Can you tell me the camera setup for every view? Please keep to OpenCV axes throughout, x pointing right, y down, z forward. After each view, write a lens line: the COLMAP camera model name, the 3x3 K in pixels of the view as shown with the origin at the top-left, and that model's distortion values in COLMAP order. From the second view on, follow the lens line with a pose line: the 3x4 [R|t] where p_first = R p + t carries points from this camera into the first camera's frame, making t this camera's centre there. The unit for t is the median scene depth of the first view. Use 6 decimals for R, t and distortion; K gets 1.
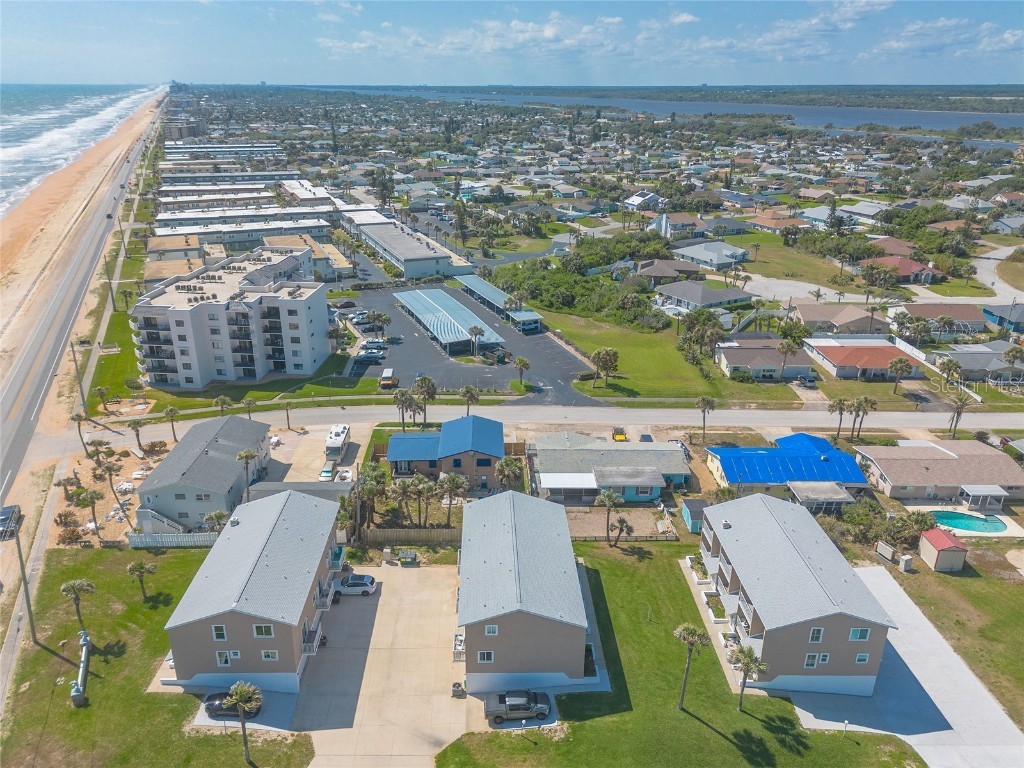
lens RADIAL K [[721.0, 0, 495.3], [0, 721.0, 384.3], [0, 0, 1]] dist [0.069294, -0.060630]
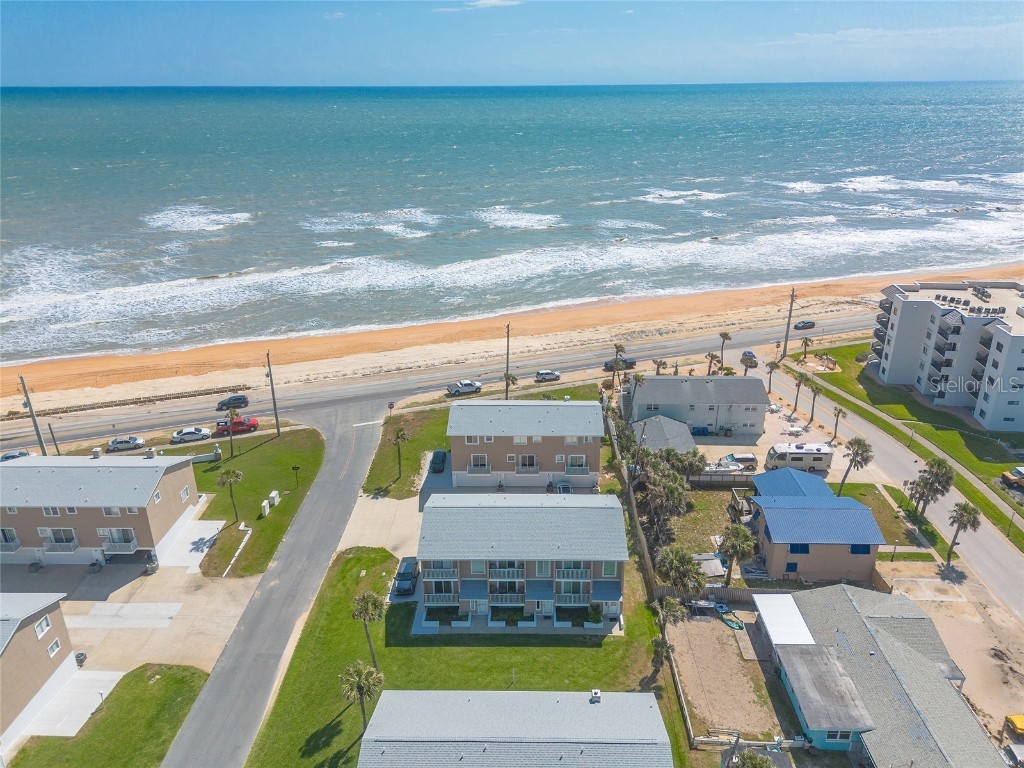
lens RADIAL K [[740.0, 0, 516.8], [0, 740.0, 351.0], [0, 0, 1]] dist [0.095526, -0.102120]
pose [[-0.034540, 0.332156, -0.942592, 0.499662], [-0.369069, 0.872248, 0.320891, -0.161630], [0.928760, 0.358965, 0.092461, 0.434429]]
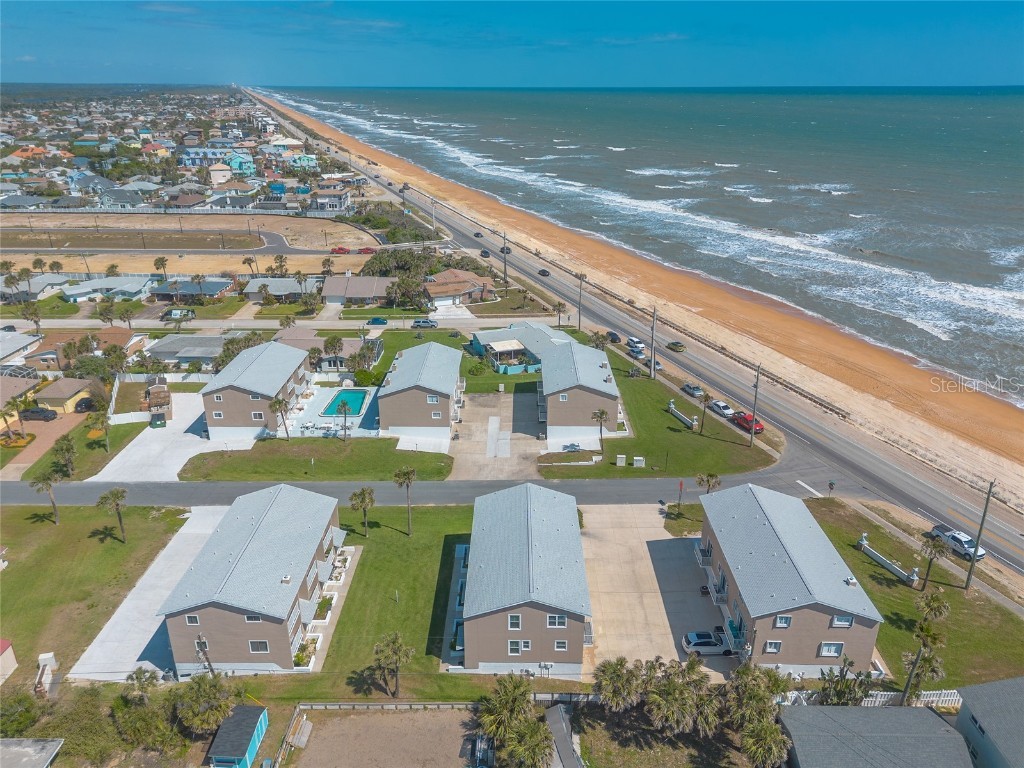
lens RADIAL K [[722.7, 0, 512.0], [0, 722.7, 384.0], [0, 0, 1]] dist [0.084169, -0.093725]
pose [[-0.999746, -0.014183, 0.017521, 0.018304], [0.002079, 0.715916, 0.698183, -0.337640], [-0.022446, 0.698042, -0.715705, 0.839060]]
